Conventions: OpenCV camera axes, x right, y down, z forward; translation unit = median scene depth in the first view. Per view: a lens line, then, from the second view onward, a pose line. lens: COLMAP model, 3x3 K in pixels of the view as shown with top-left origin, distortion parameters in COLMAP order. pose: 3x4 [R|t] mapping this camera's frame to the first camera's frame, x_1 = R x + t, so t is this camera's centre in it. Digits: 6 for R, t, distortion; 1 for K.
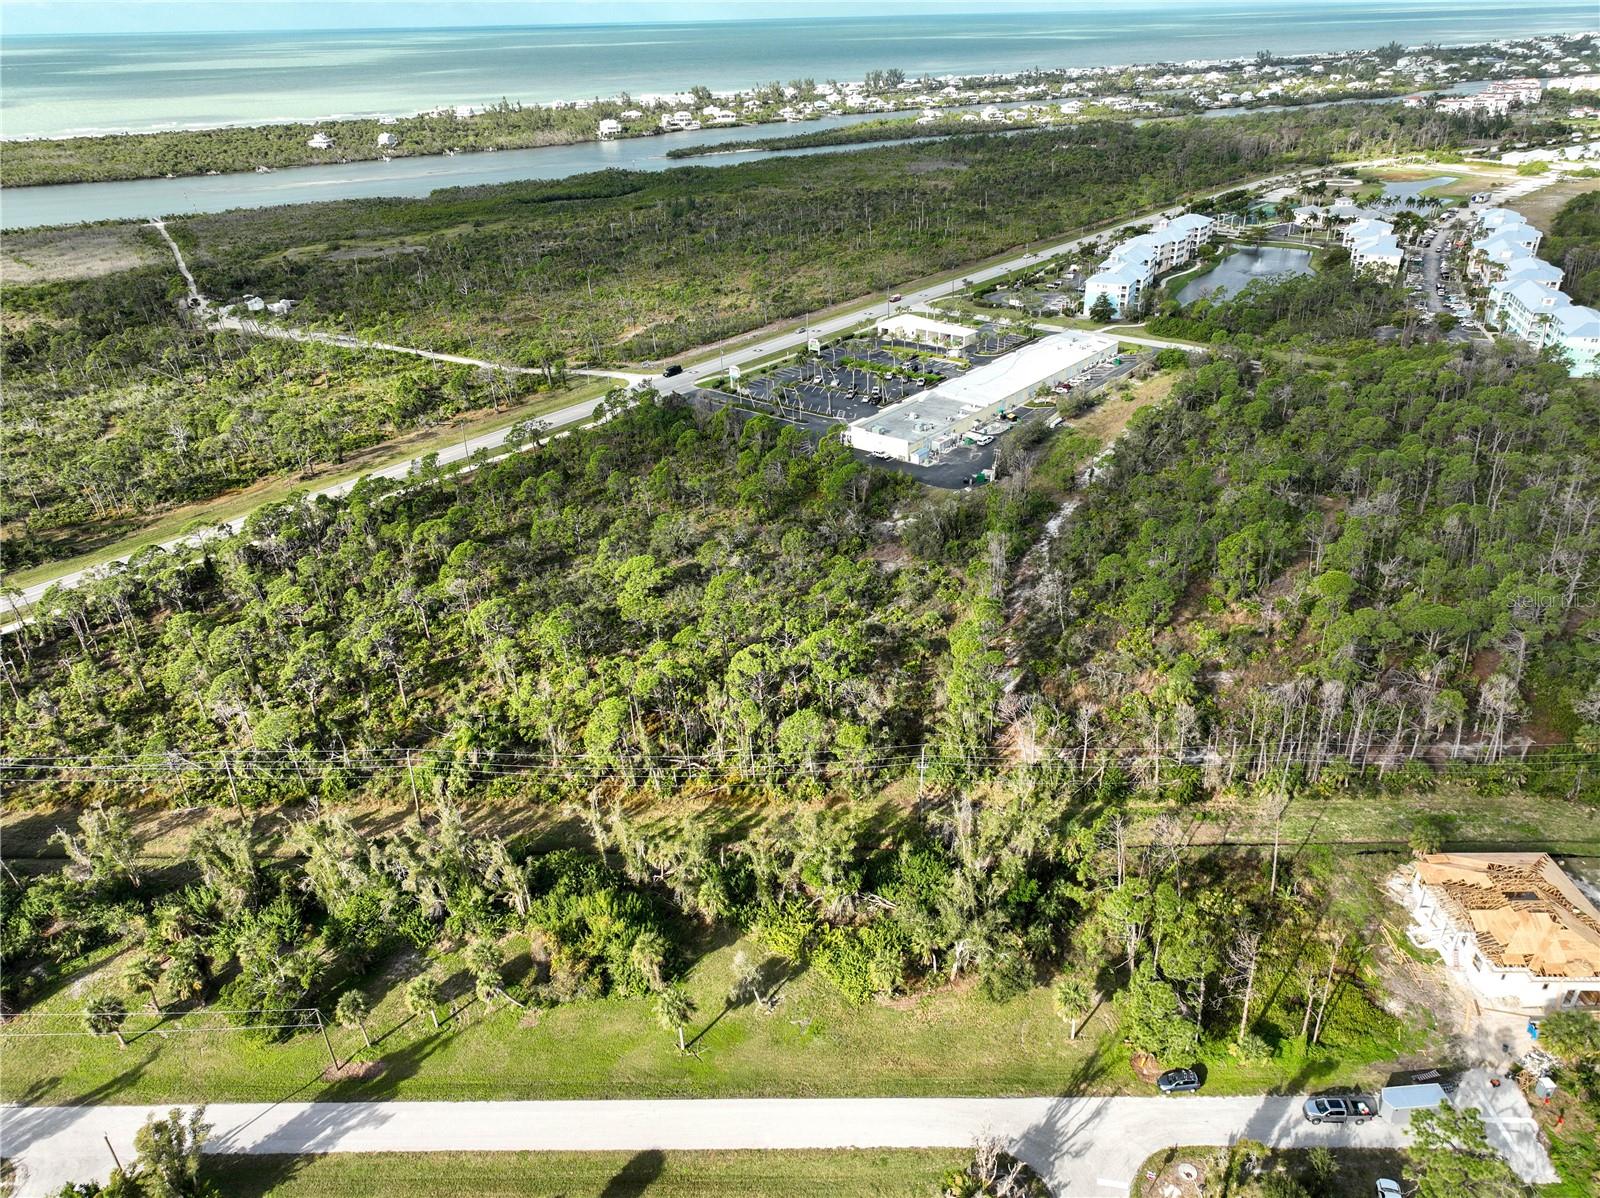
lens RADIAL K [[1117.5, 0, 805.0], [0, 1117.5, 603.0], [0, 0, 1]] dist [-0.004083, 0.020041]
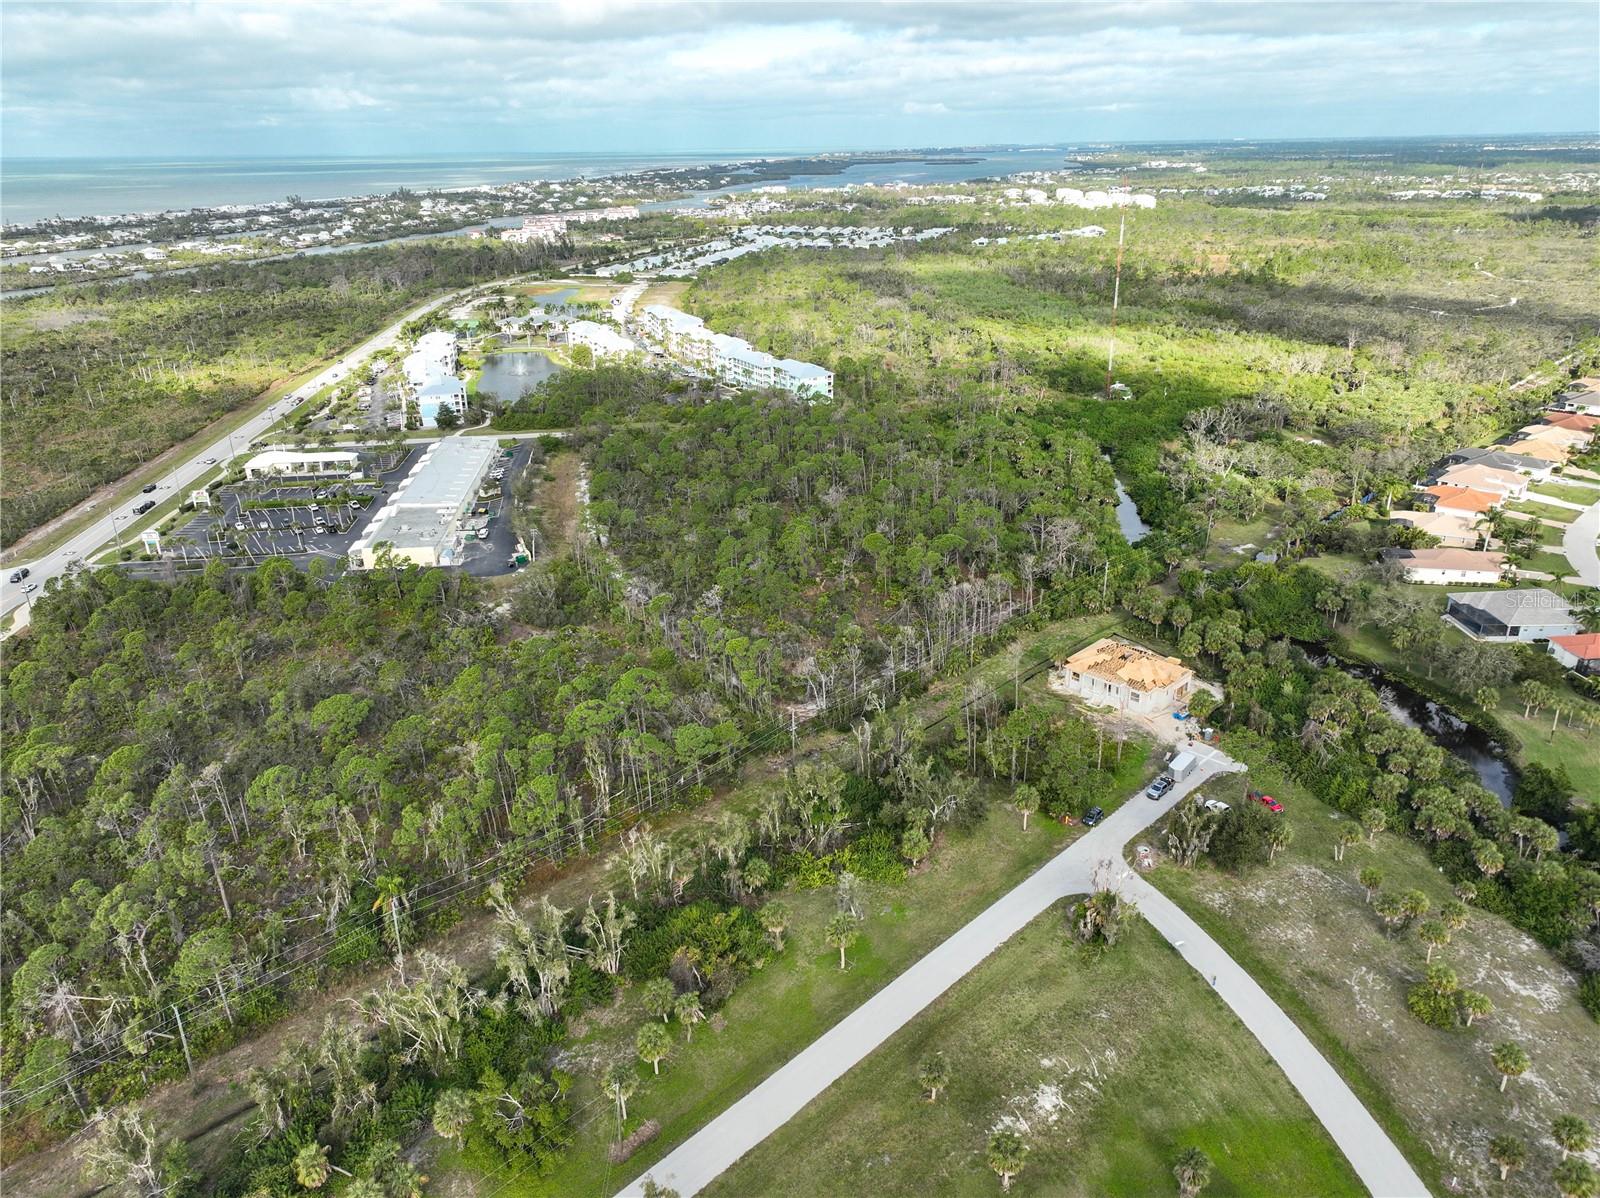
lens RADIAL K [[1117.5, 0, 805.0], [0, 1117.5, 603.0], [0, 0, 1]] dist [-0.004083, 0.020041]
pose [[0.696848, -0.261758, 0.667746, -0.295109], [0.333604, 0.942472, 0.021307, -0.002476], [-0.634910, 0.207915, 0.744084, 0.020244]]
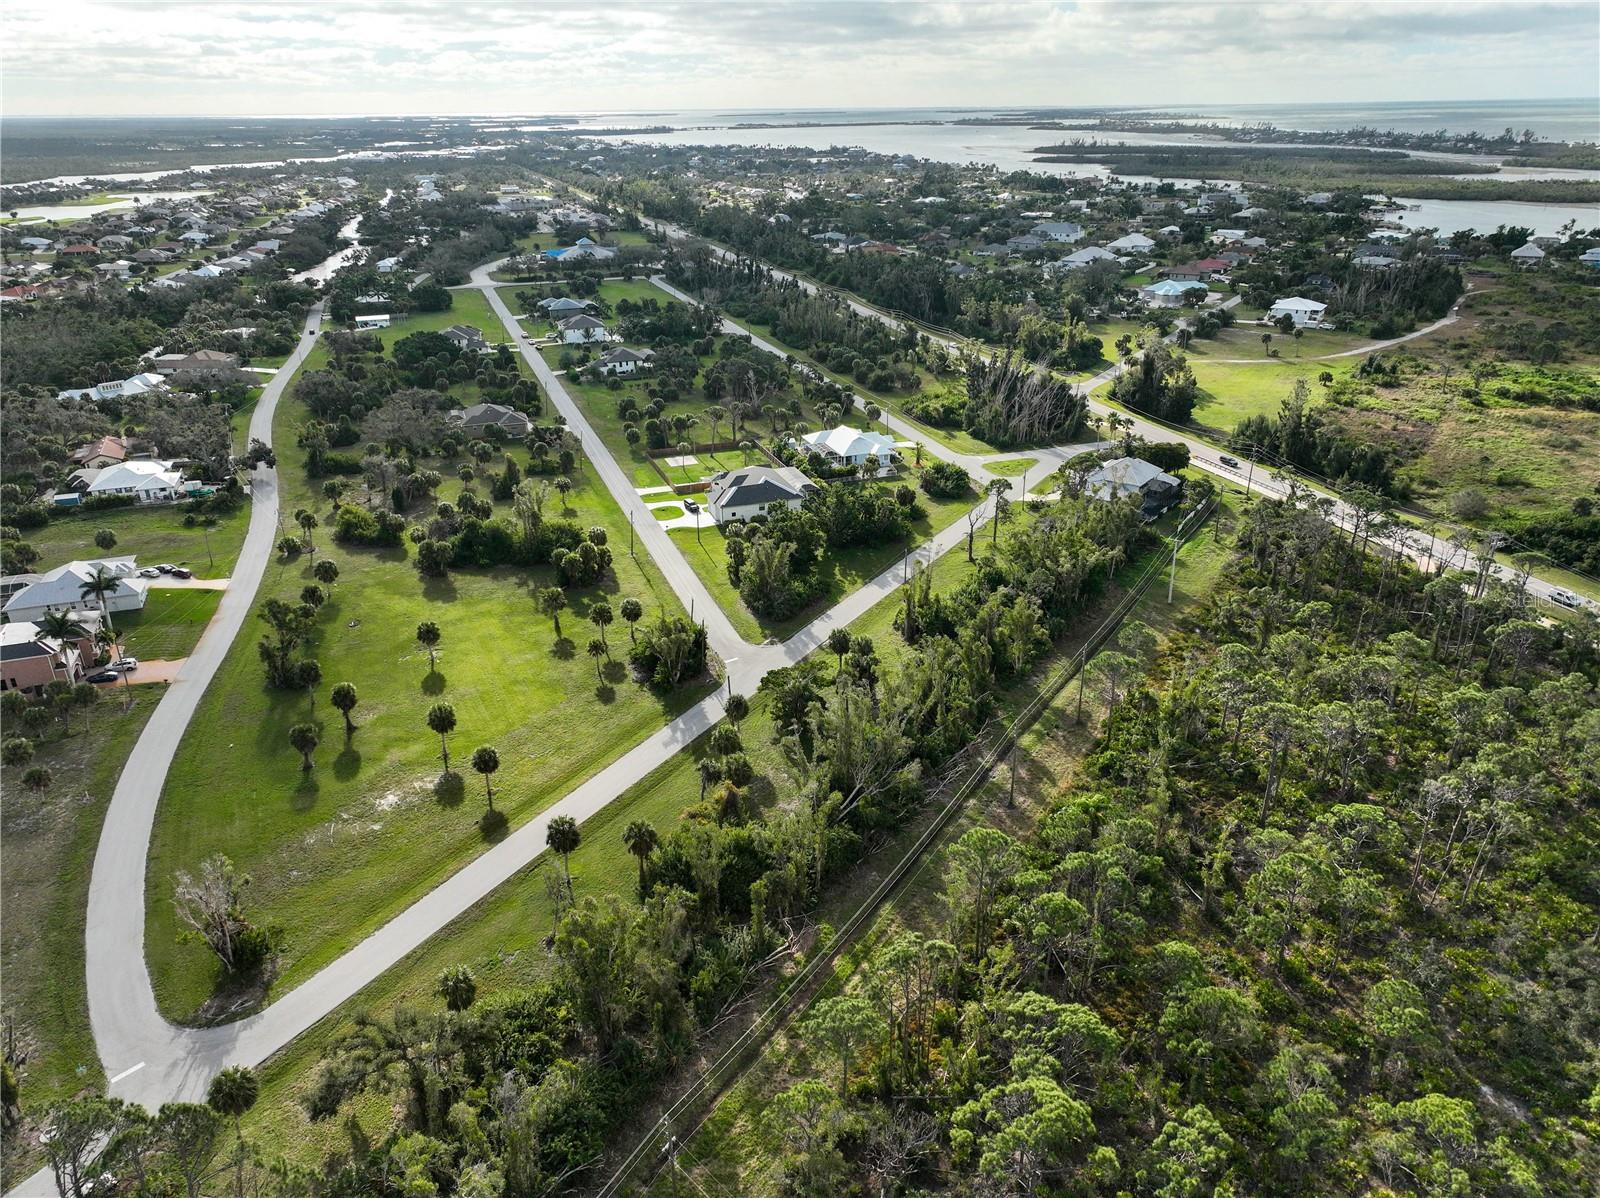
lens RADIAL K [[1117.5, 0, 805.0], [0, 1117.5, 603.0], [0, 0, 1]] dist [-0.004083, 0.020041]
pose [[-0.513691, 0.373103, -0.772603, 0.180082], [-0.380765, 0.707822, 0.594984, -0.184111], [0.768856, 0.599818, -0.221537, 0.445170]]
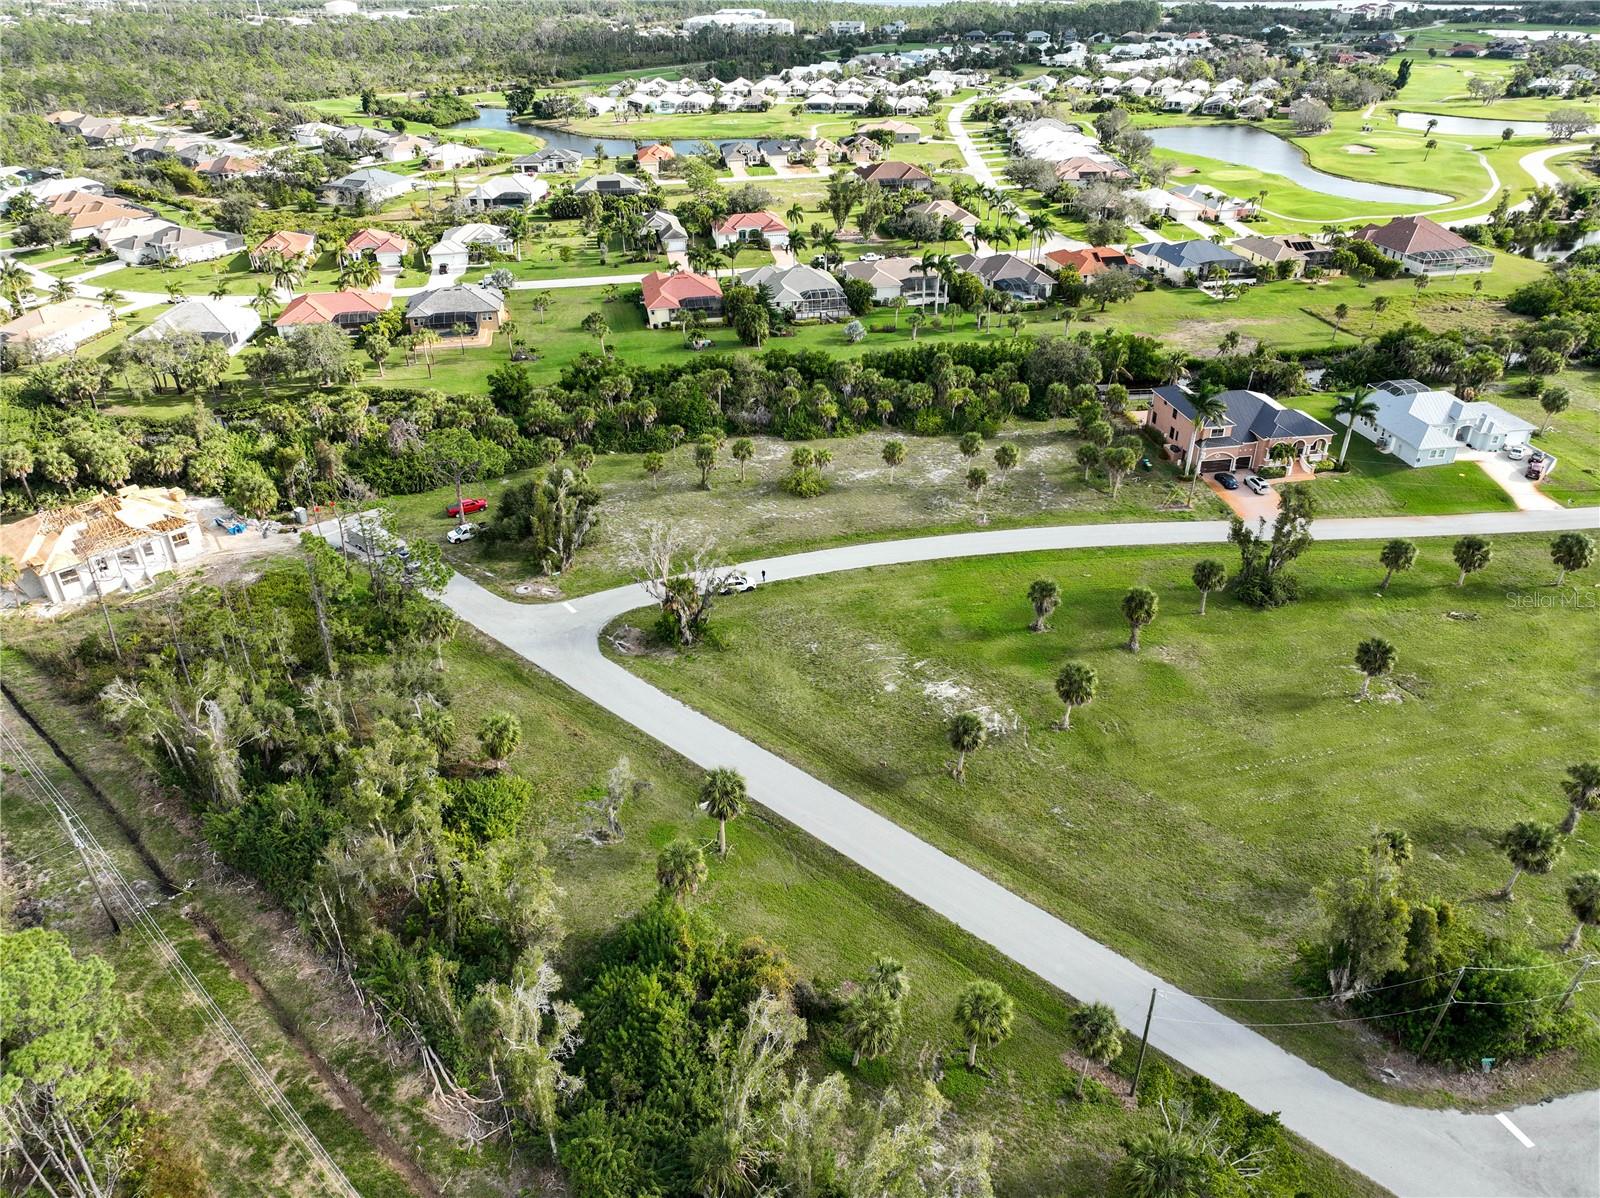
lens RADIAL K [[1117.5, 0, 805.0], [0, 1117.5, 603.0], [0, 0, 1]] dist [-0.004083, 0.020041]
pose [[-0.741847, -0.311986, 0.593572, -0.199179], [0.338555, 0.589818, 0.733140, -0.091214], [-0.578829, 0.744835, -0.331930, 0.389667]]
